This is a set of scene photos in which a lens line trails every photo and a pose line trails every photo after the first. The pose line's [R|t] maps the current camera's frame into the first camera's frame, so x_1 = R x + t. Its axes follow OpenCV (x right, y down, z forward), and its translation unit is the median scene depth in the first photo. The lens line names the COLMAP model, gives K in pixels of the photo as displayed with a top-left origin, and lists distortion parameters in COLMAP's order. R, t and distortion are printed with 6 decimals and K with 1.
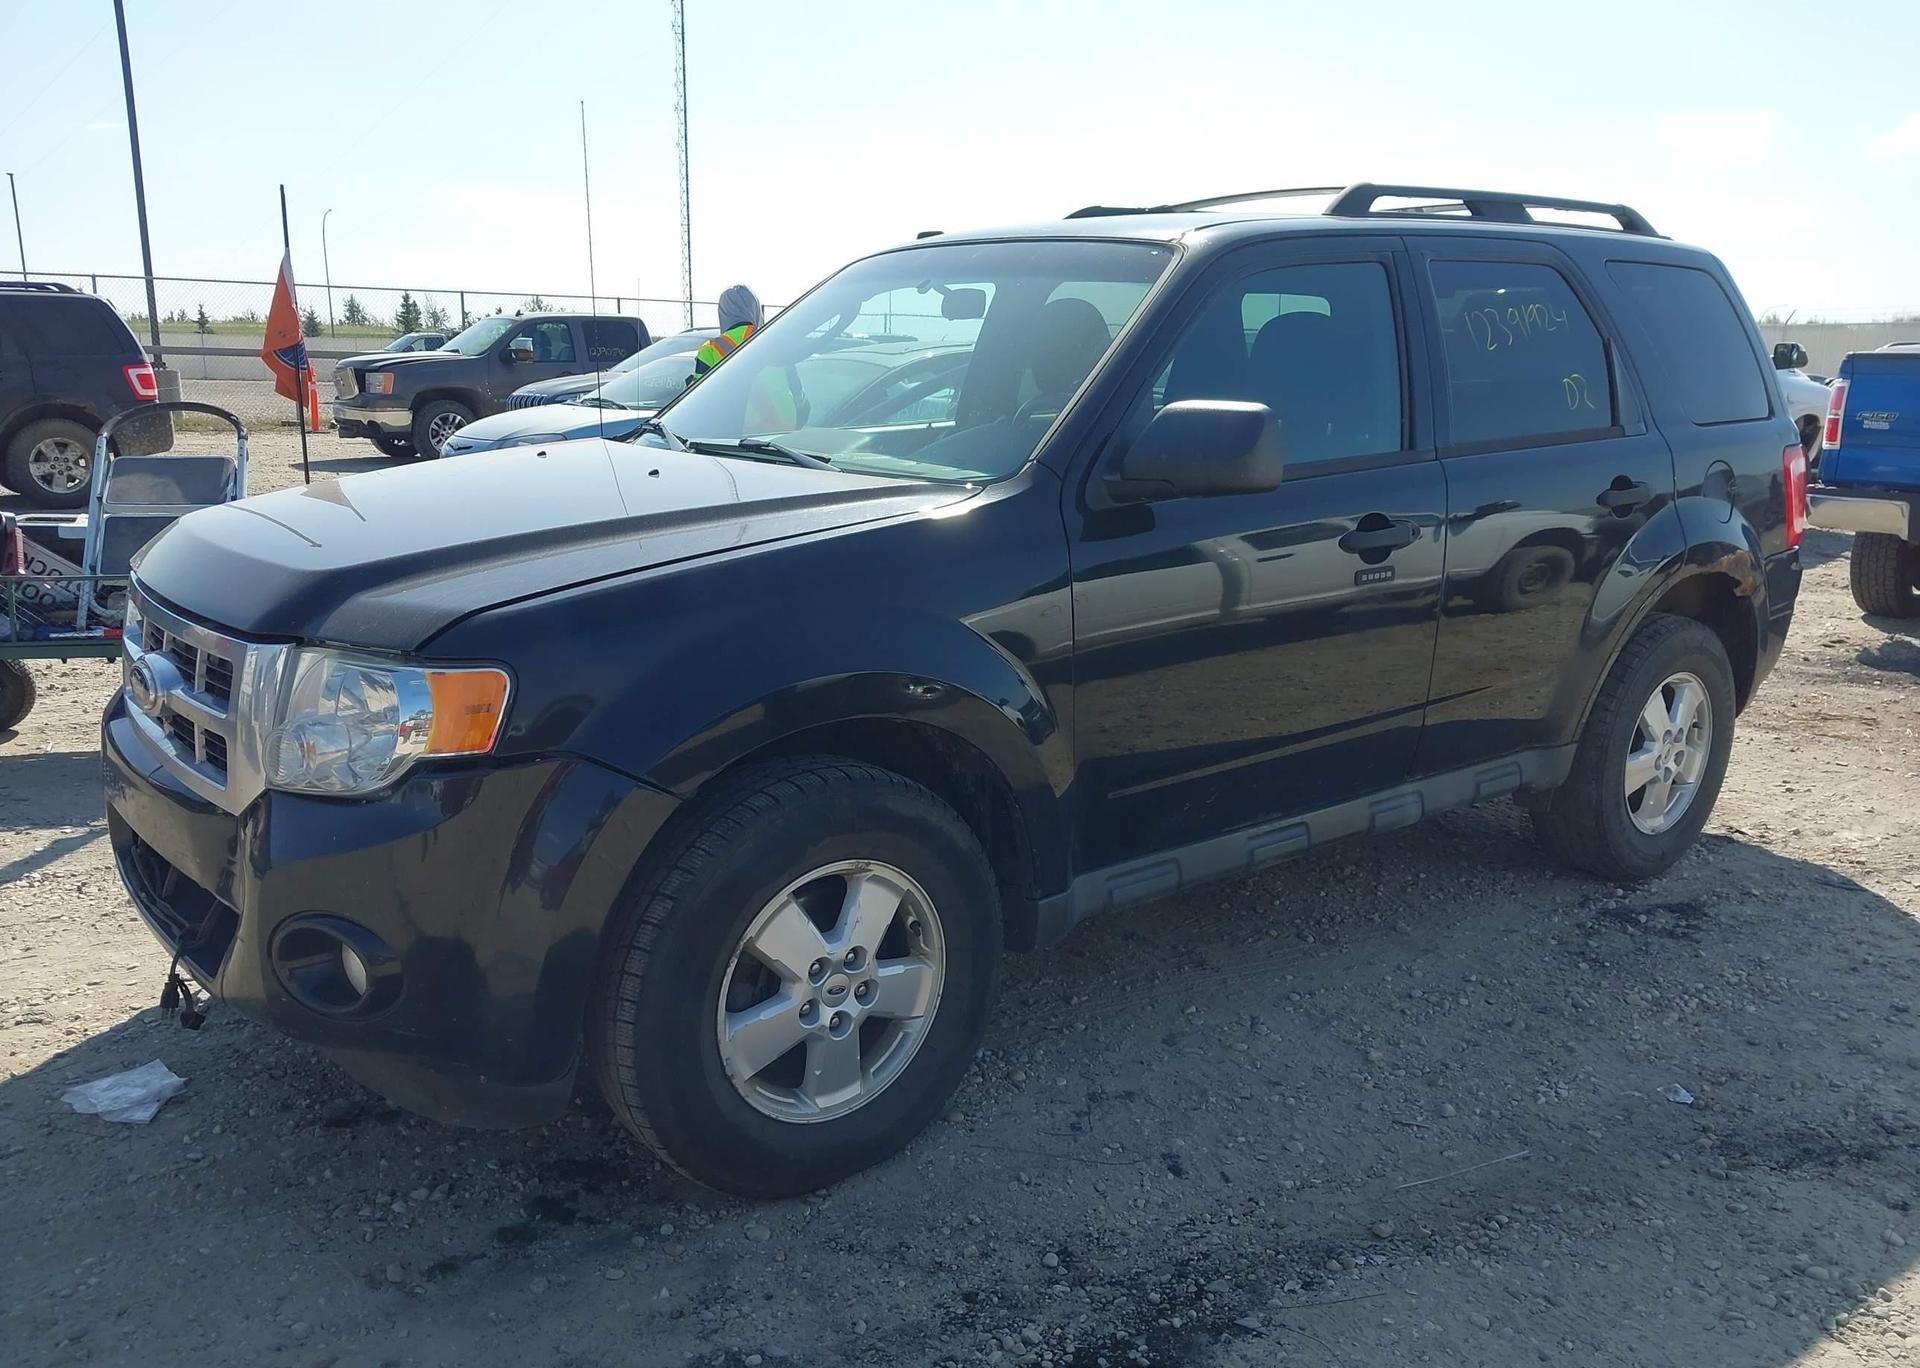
lens RADIAL K [[1536.8, 0, 989.8], [0, 1536.8, 684.7], [0, 0, 1]] dist [0.035564, -0.056707]
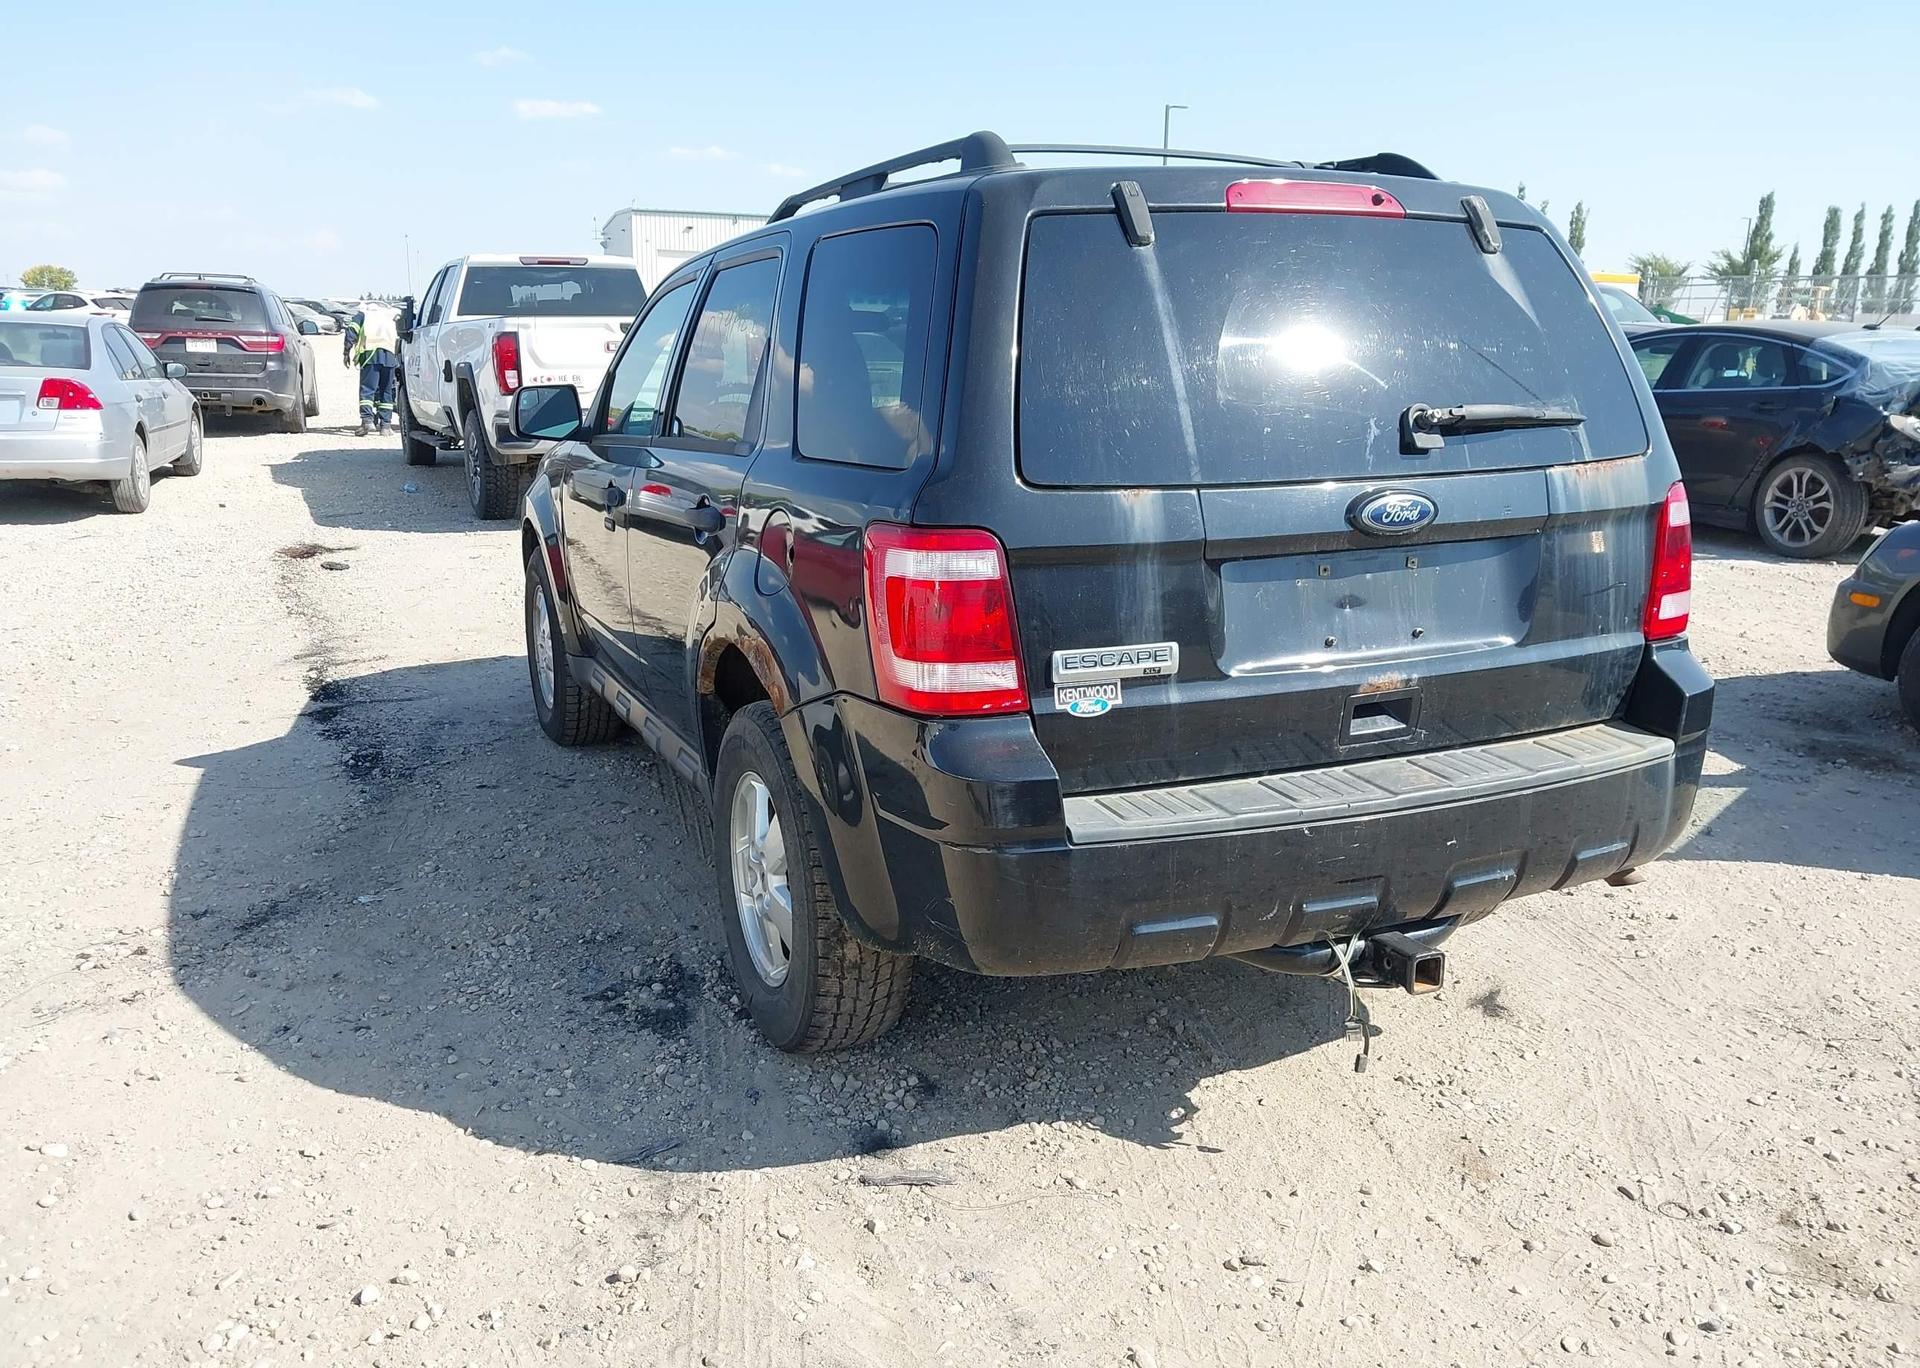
lens RADIAL K [[1536.8, 0, 953.9], [0, 1536.8, 698.9], [0, 0, 1]] dist [0.035564, -0.056707]
pose [[-0.257996, 0.203394, -0.944494, 1.736347], [-0.219463, 0.939697, 0.262309, -0.403410], [0.940890, 0.274957, -0.197801, 1.894025]]
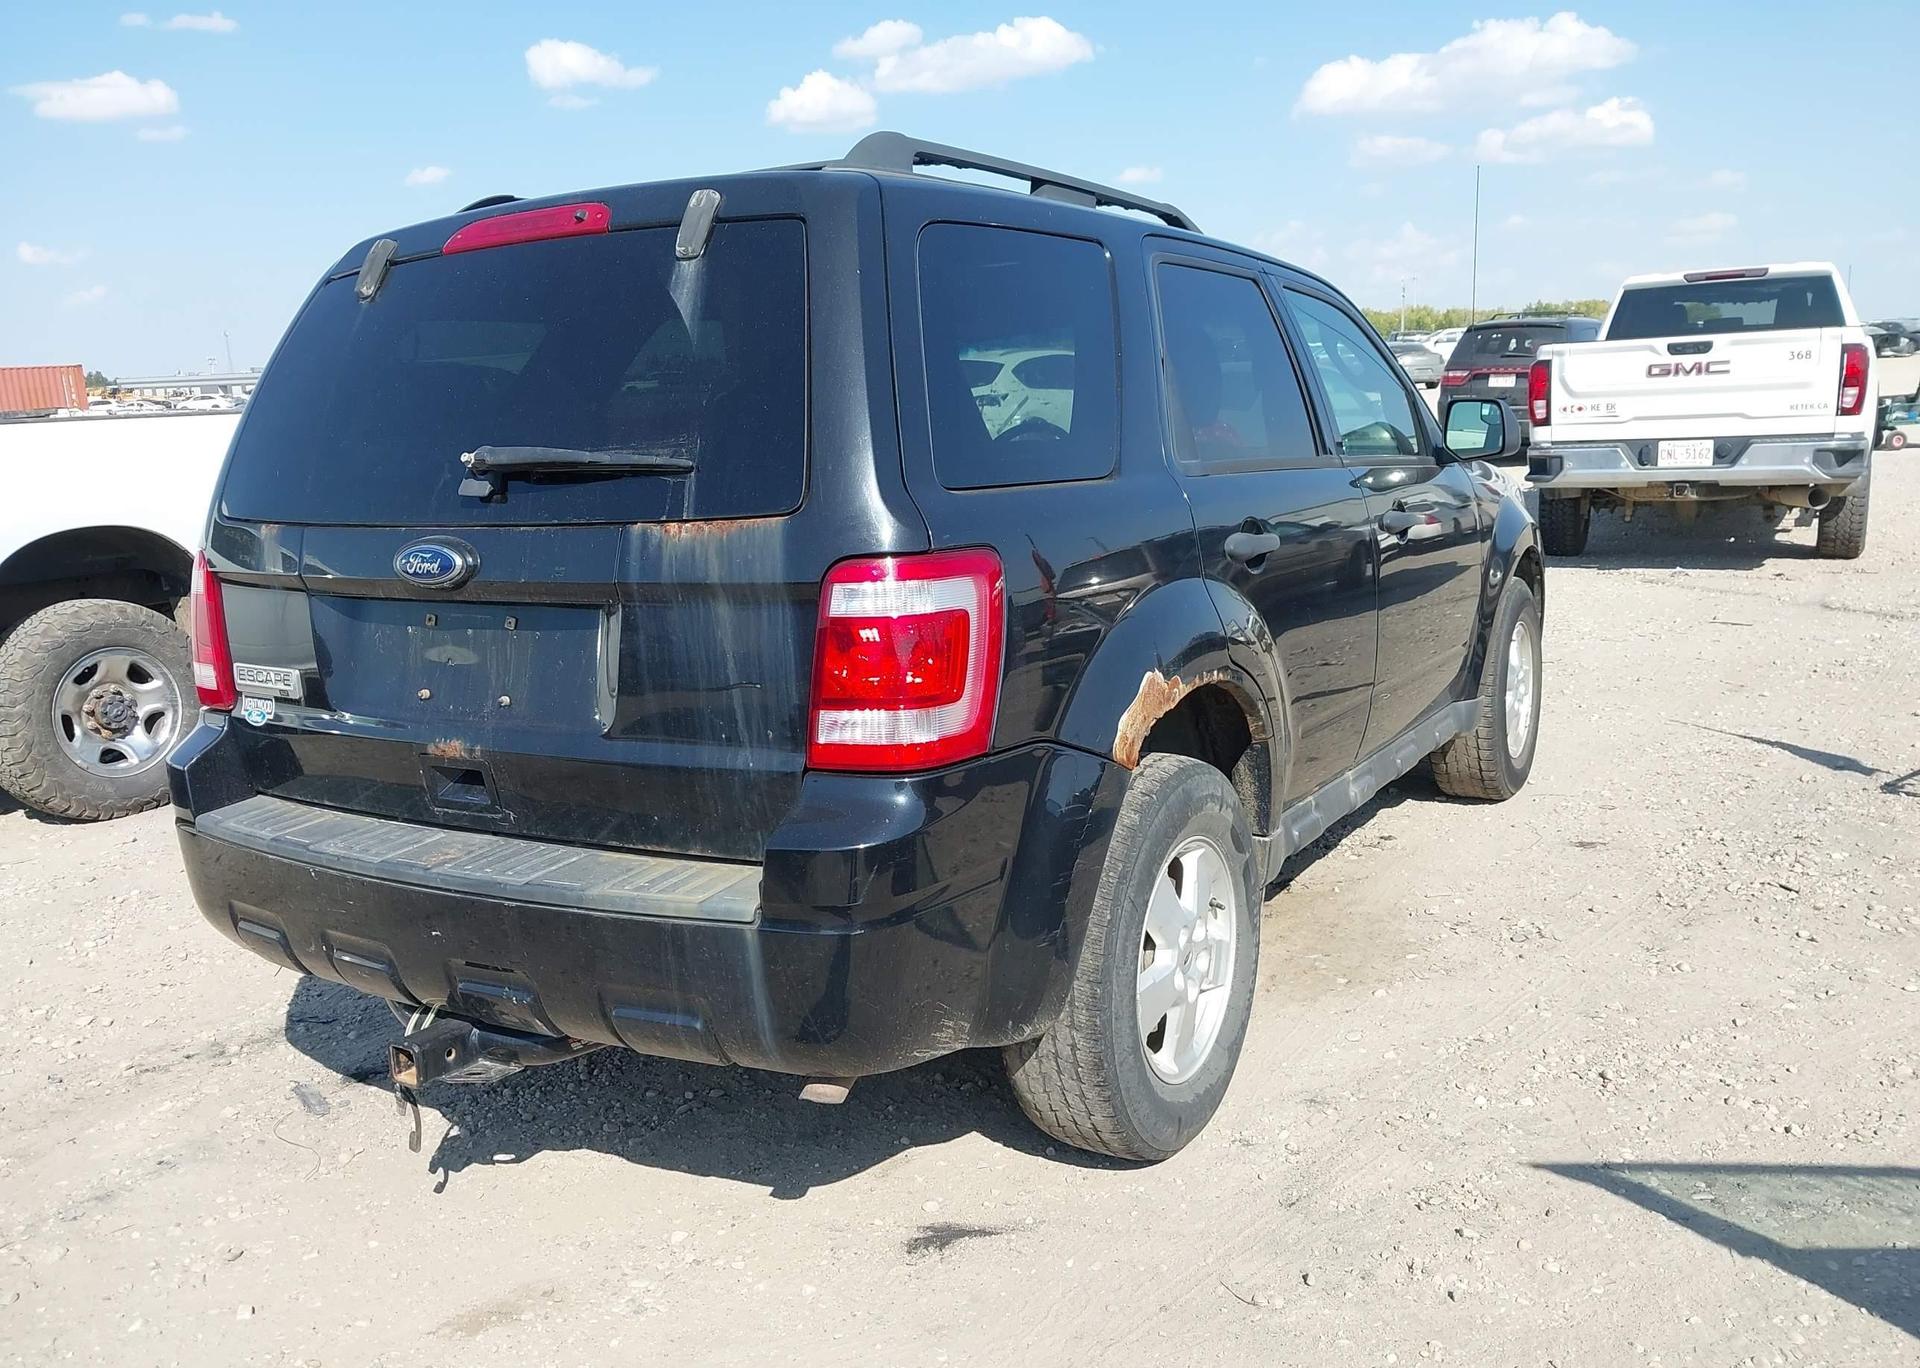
lens RADIAL K [[1536.8, 0, 960.1], [0, 1536.8, 685.1], [0, 0, 1]] dist [0.035564, -0.056707]
pose [[-0.943313, 0.082236, -0.321554, 0.738784], [-0.047903, 0.924942, 0.377079, -0.608530], [0.328428, 0.371107, -0.868570, 2.835127]]
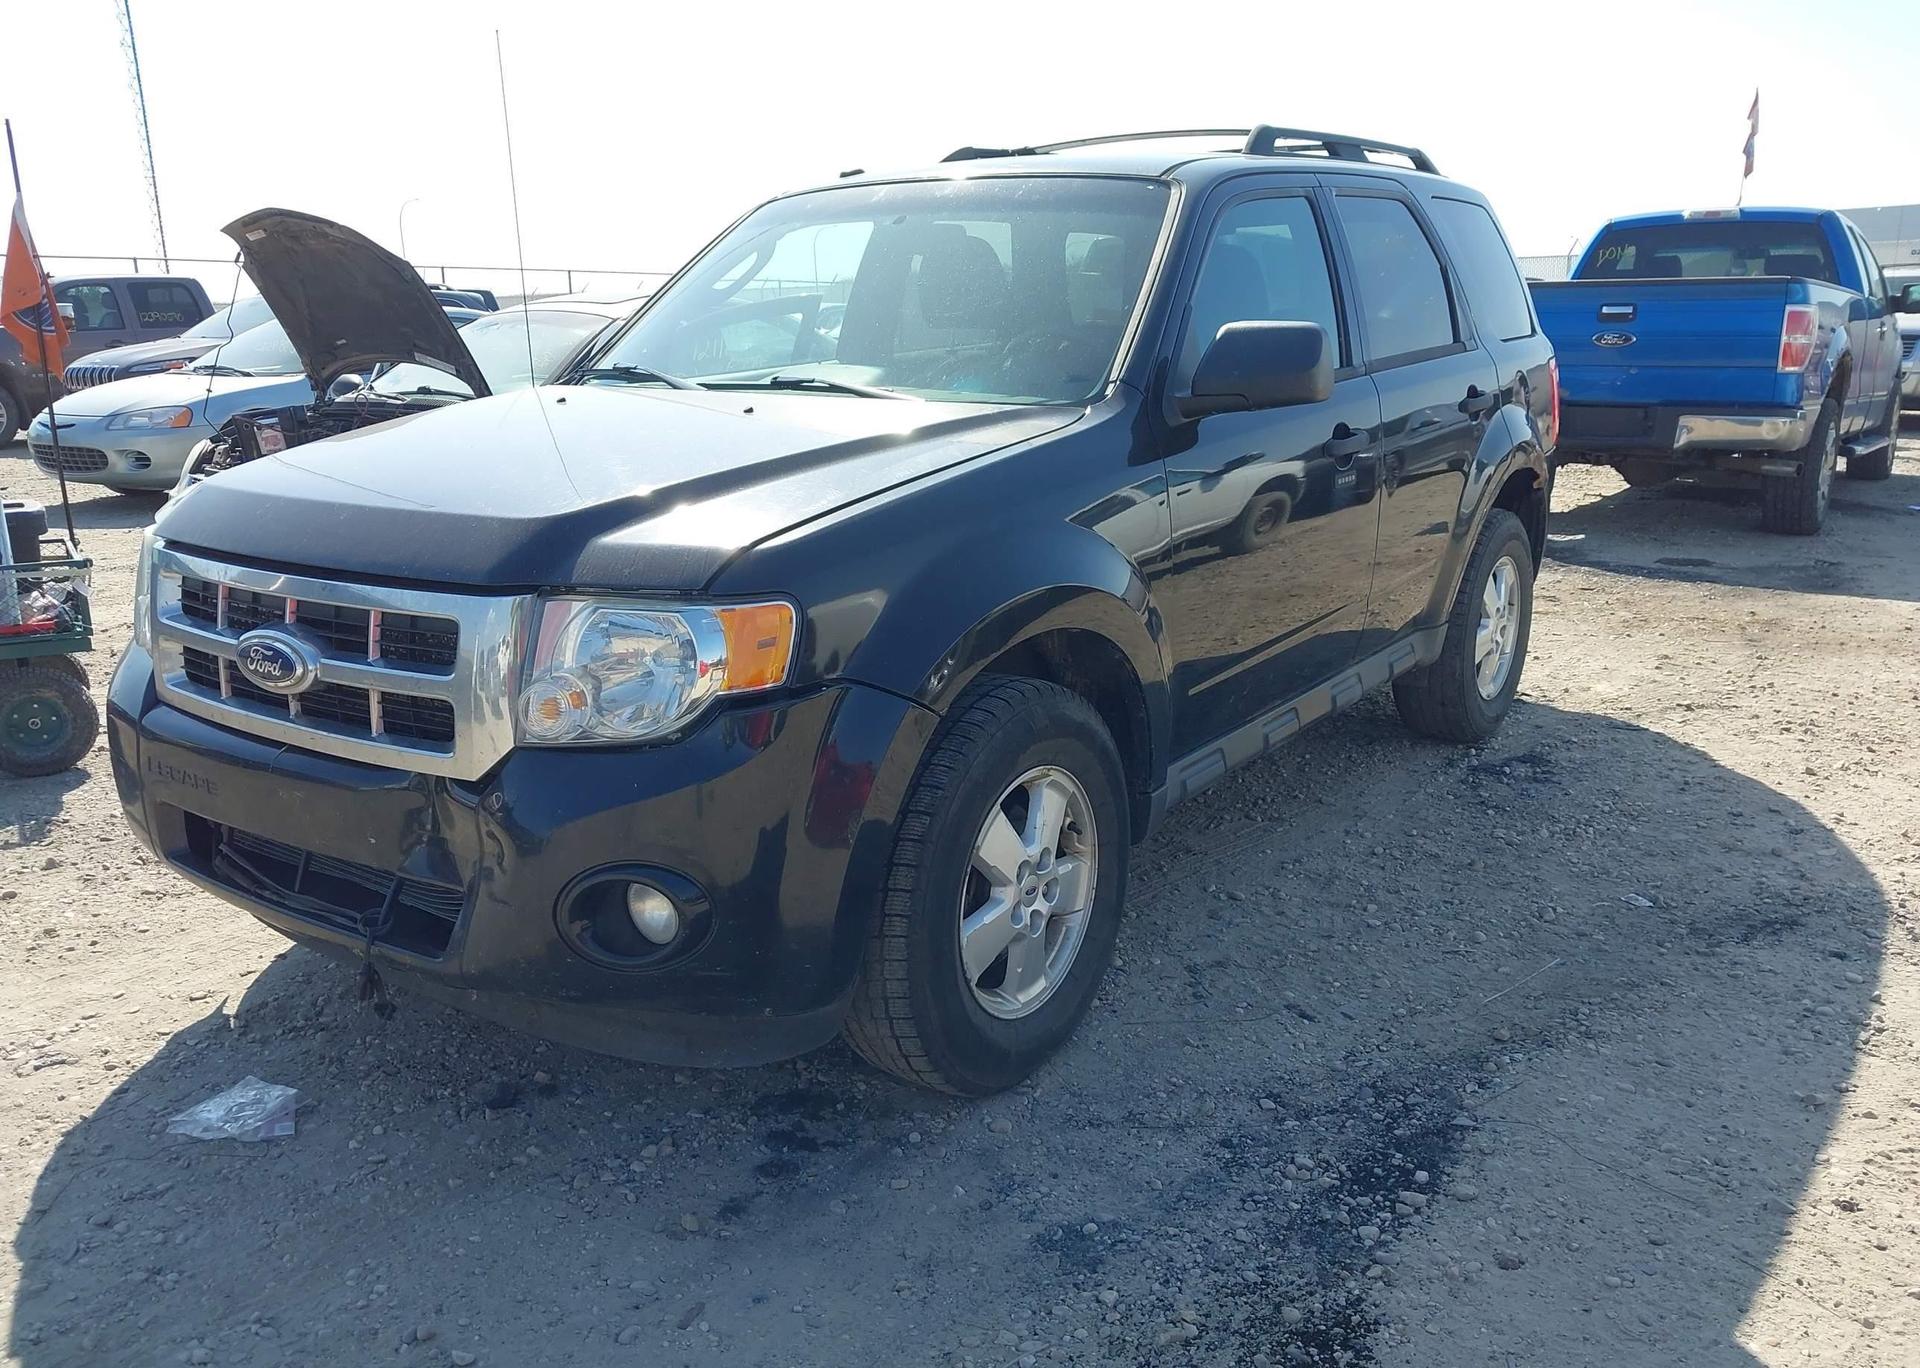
lens RADIAL K [[1536.8, 0, 967.3], [0, 1536.8, 682.8], [0, 0, 1]] dist [0.035564, -0.056707]
pose [[0.956871, -0.091396, 0.275762, -0.402187], [0.084205, 0.995730, 0.037830, 0.012679], [-0.278042, -0.012978, 0.960481, 0.004239]]
